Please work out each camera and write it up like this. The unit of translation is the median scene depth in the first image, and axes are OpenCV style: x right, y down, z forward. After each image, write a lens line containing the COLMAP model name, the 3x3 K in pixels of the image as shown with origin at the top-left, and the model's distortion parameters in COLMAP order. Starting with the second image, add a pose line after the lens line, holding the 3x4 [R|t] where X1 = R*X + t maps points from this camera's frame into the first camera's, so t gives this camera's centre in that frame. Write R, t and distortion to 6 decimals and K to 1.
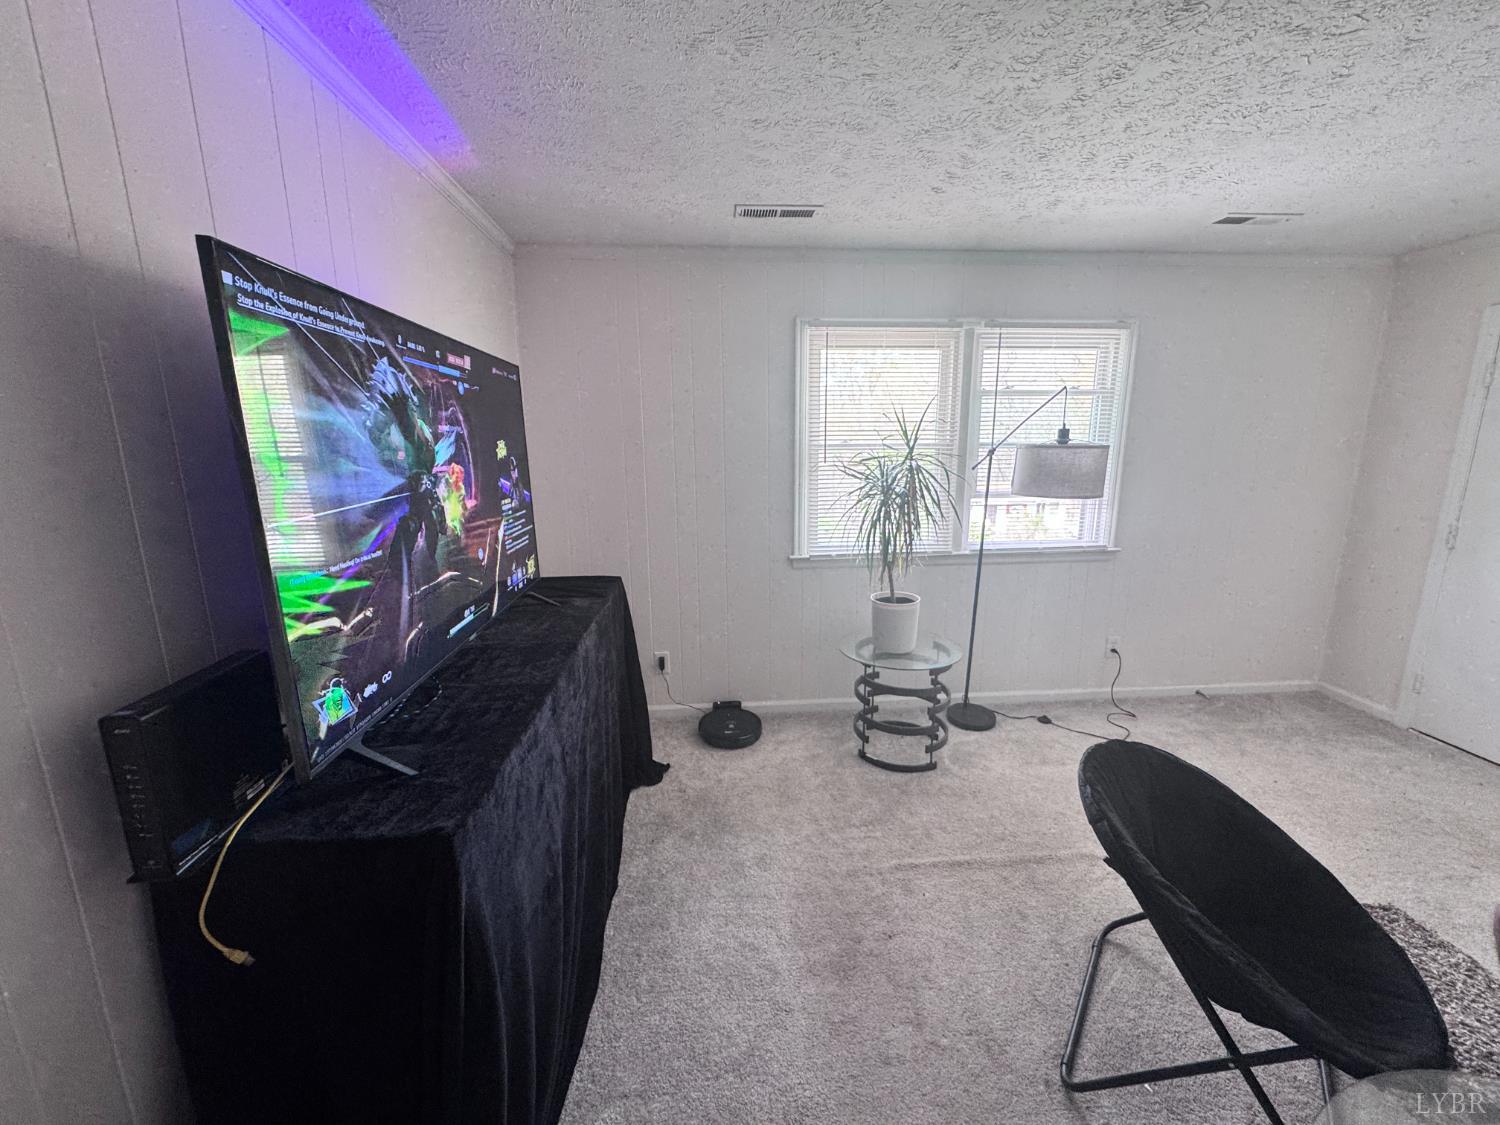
lens RADIAL K [[597.9, 0, 749.7], [0, 597.9, 561.7], [0, 0, 1]] dist [-0.002968, 0.000048]
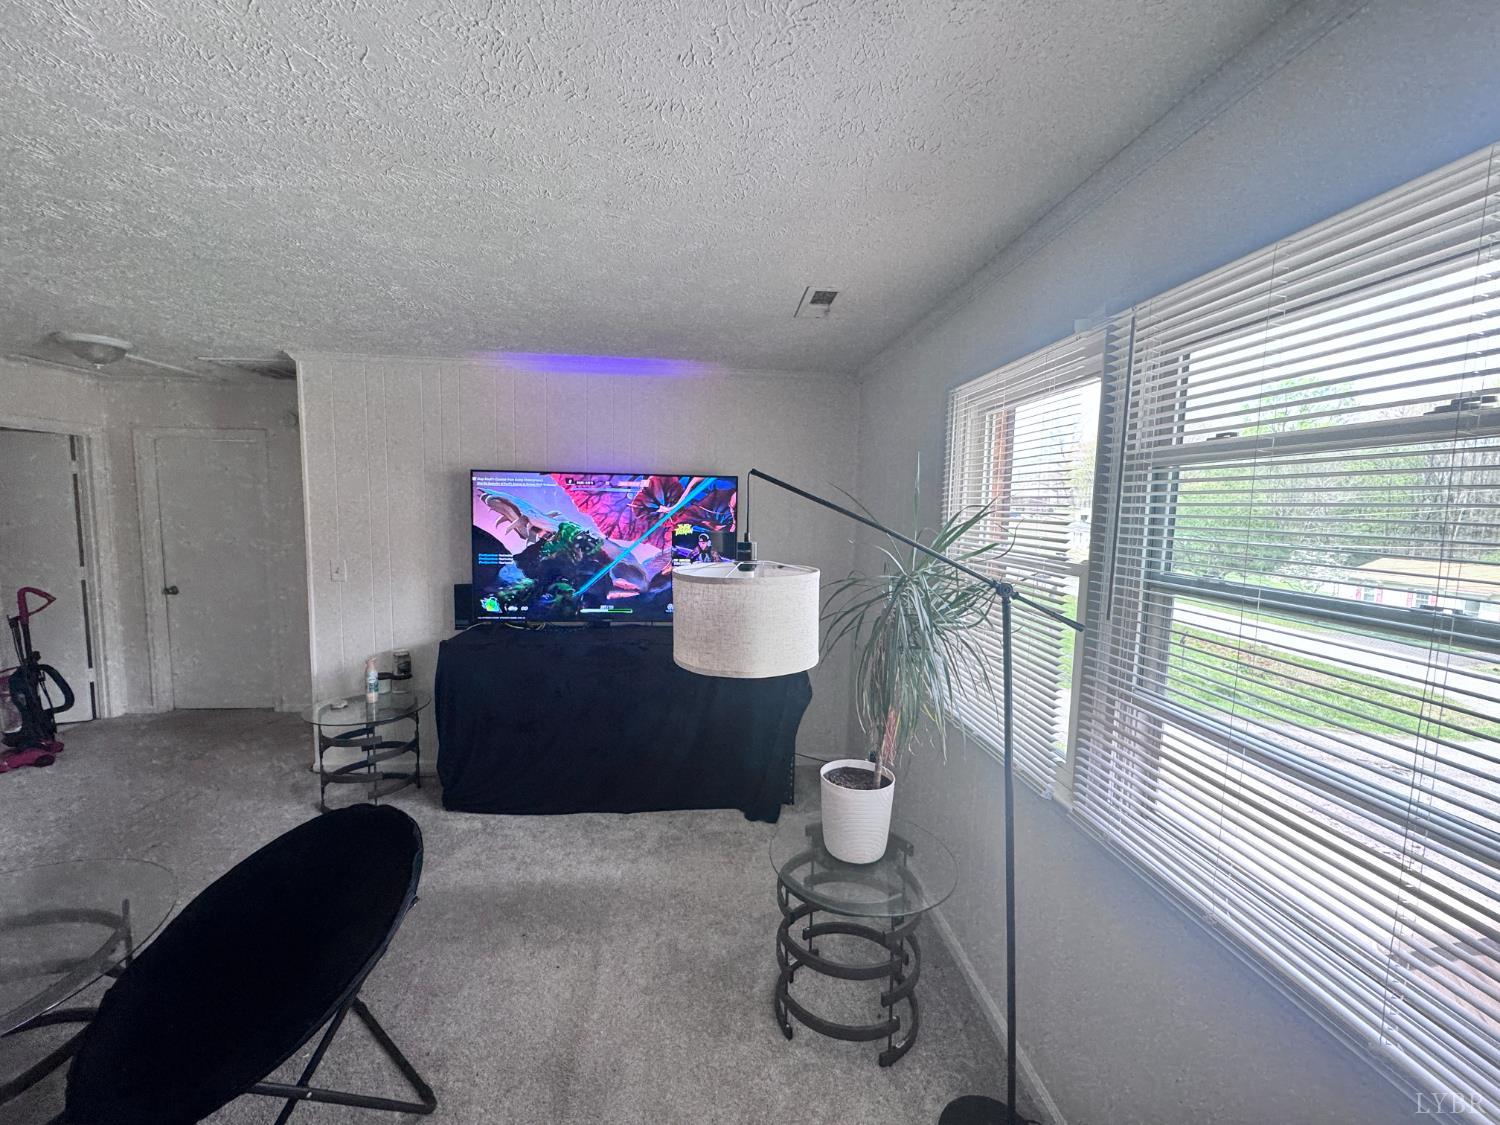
lens RADIAL K [[597.9, 0, 749.7], [0, 597.9, 561.7], [0, 0, 1]] dist [-0.002968, 0.000048]
pose [[0.019816, 0.111908, -0.993521, 0.988139], [-0.214088, 0.971142, 0.105117, -0.243790], [0.976613, 0.210618, 0.043202, 0.909484]]
